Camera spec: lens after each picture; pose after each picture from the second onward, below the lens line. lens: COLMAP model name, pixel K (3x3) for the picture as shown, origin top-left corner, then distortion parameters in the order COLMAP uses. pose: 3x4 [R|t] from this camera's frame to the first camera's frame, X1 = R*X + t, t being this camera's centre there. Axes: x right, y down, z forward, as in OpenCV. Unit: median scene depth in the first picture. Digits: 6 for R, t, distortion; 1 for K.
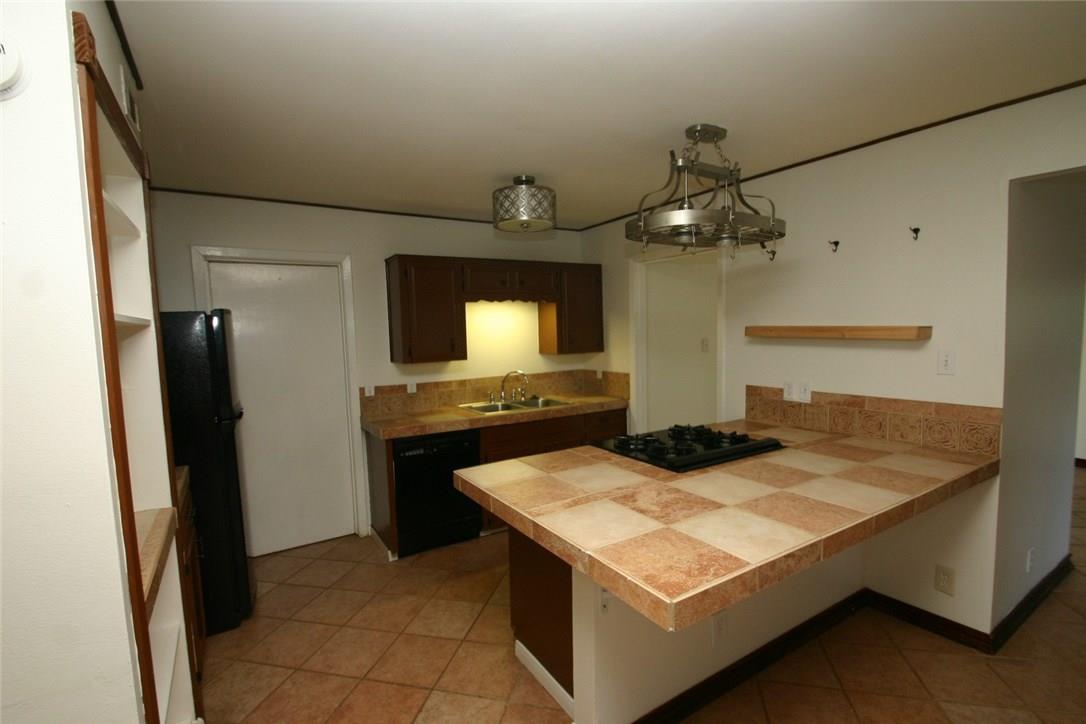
lens RADIAL K [[499.0, 0, 546.8], [0, 499.0, 366.2], [0, 0, 1]] dist [0.011212, -0.016160]
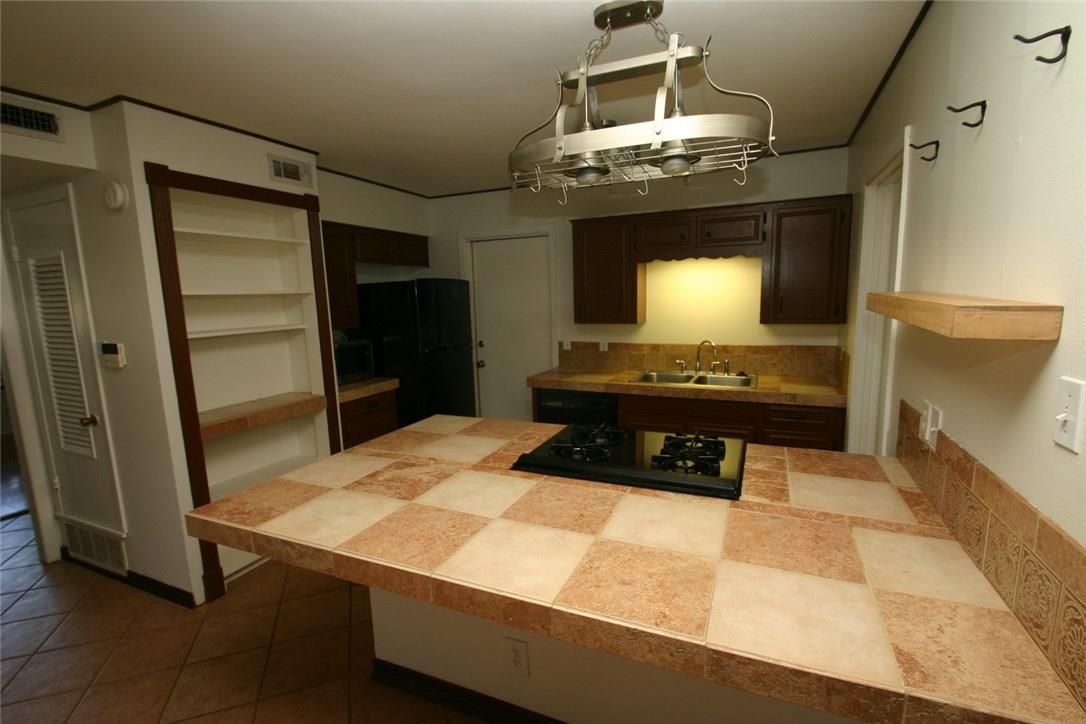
lens RADIAL K [[499.0, 0, 546.8], [0, 499.0, 366.2], [0, 0, 1]] dist [0.011212, -0.016160]
pose [[0.562942, 0.133866, -0.815583, 0.625398], [-0.054561, 0.990663, 0.124943, -0.048350], [0.824693, -0.025836, 0.564990, 0.356573]]
